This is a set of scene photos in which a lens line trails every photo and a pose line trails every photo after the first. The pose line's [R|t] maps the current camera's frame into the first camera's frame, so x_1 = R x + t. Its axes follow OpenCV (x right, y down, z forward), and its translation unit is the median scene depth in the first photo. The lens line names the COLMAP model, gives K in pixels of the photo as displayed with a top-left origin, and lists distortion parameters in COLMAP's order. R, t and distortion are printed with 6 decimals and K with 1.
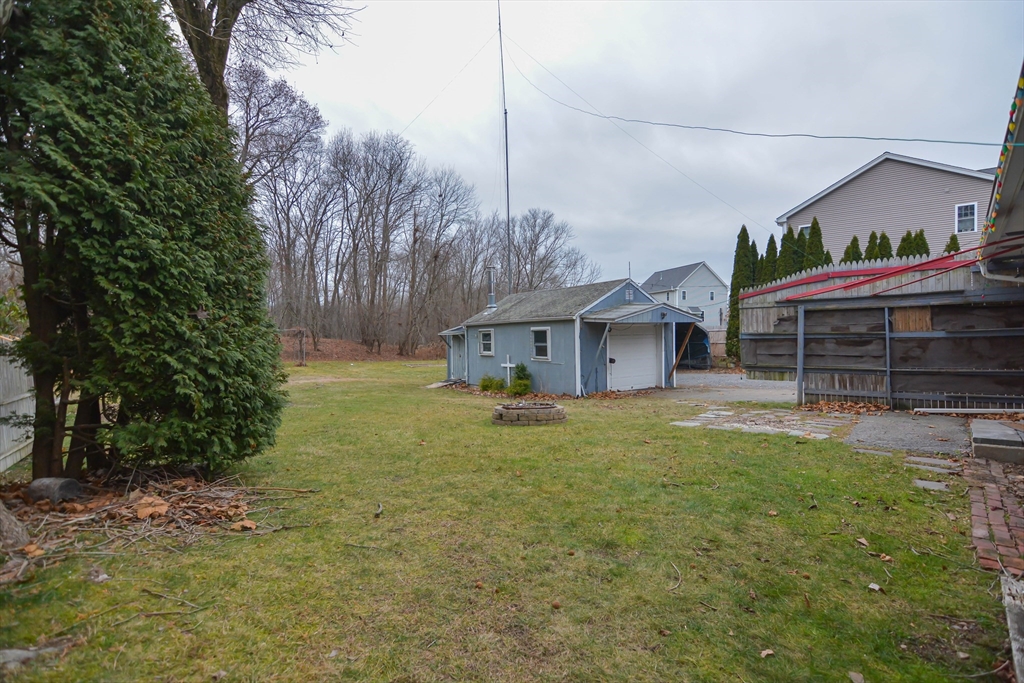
lens RADIAL K [[492.0, 0, 516.9], [0, 492.0, 344.6], [0, 0, 1]] dist [0.012454, -0.011154]
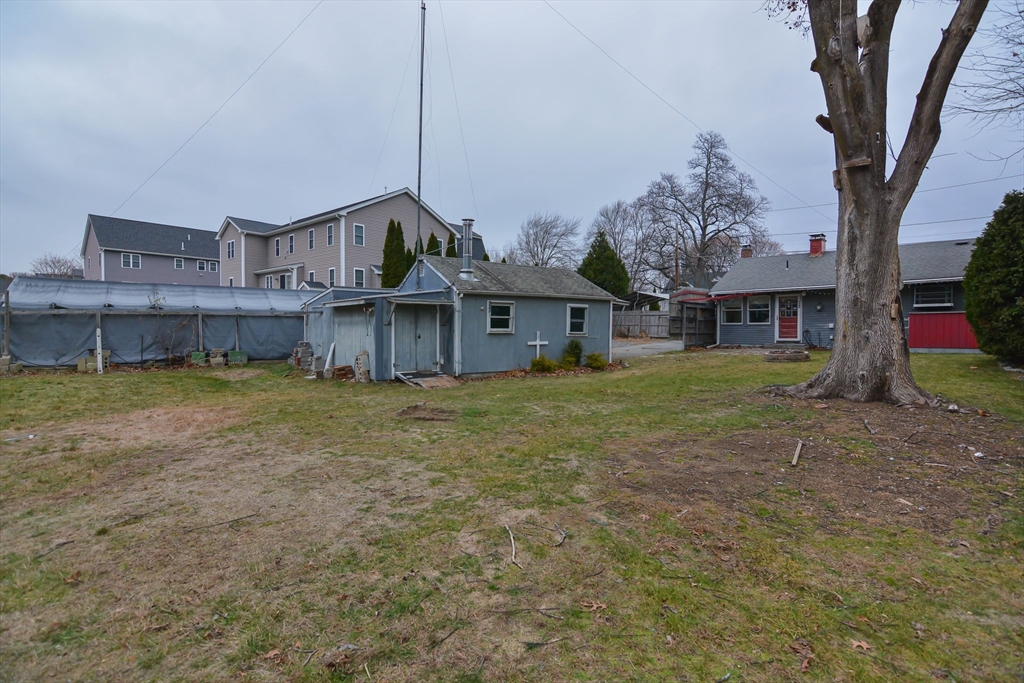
lens RADIAL K [[492.0, 0, 516.9], [0, 492.0, 344.6], [0, 0, 1]] dist [0.012454, -0.011154]
pose [[-0.011235, -0.023244, 0.999667, -0.981025], [0.009469, 0.999682, 0.023351, 0.024618], [-0.999892, 0.009728, -0.011011, 1.106238]]
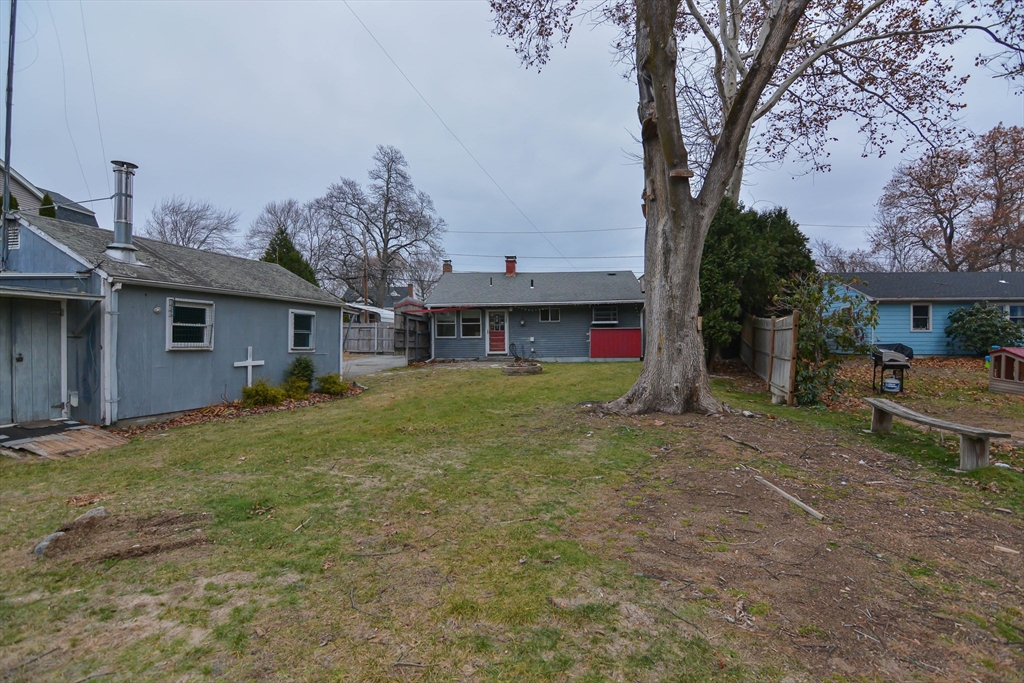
lens RADIAL K [[492.0, 0, 516.9], [0, 492.0, 344.6], [0, 0, 1]] dist [0.012454, -0.011154]
pose [[-0.627065, 0.007977, 0.778926, -0.769689], [0.016963, 0.999850, 0.003417, 0.022720], [-0.778782, 0.015355, -0.627107, 1.191470]]
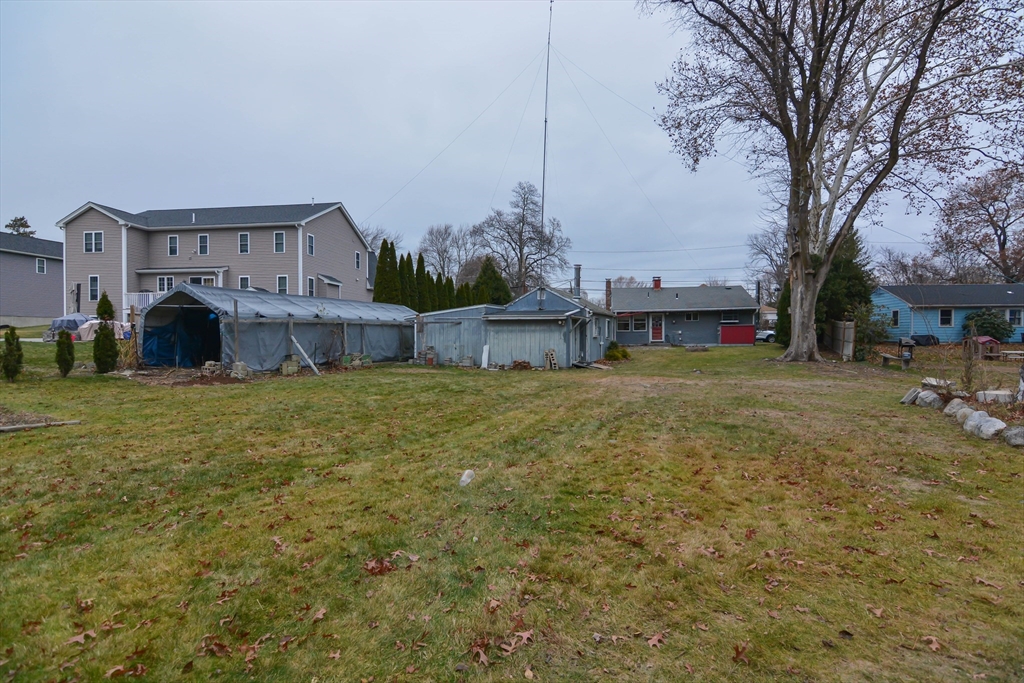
lens RADIAL K [[486.6, 0, 516.7], [0, 486.6, 345.1], [0, 0, 1]] dist [0.012221, -0.012148]
pose [[-0.542007, -0.007098, 0.840344, -1.157465], [0.017043, 0.999666, 0.019436, 0.016142], [-0.840201, 0.024857, -0.541705, 2.105546]]
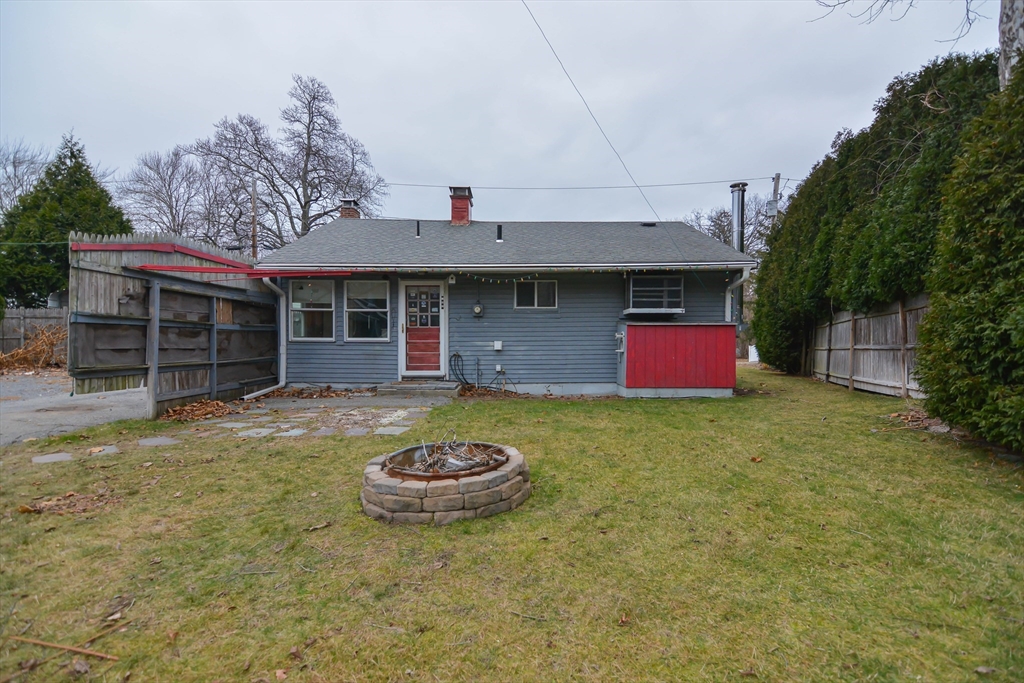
lens RADIAL K [[492.0, 0, 516.9], [0, 492.0, 344.6], [0, 0, 1]] dist [0.012454, -0.011154]
pose [[-0.672845, 0.002144, 0.739781, -0.196593], [0.006107, 0.999978, 0.002657, 0.009996], [-0.739759, 0.006305, -0.672843, 0.691707]]
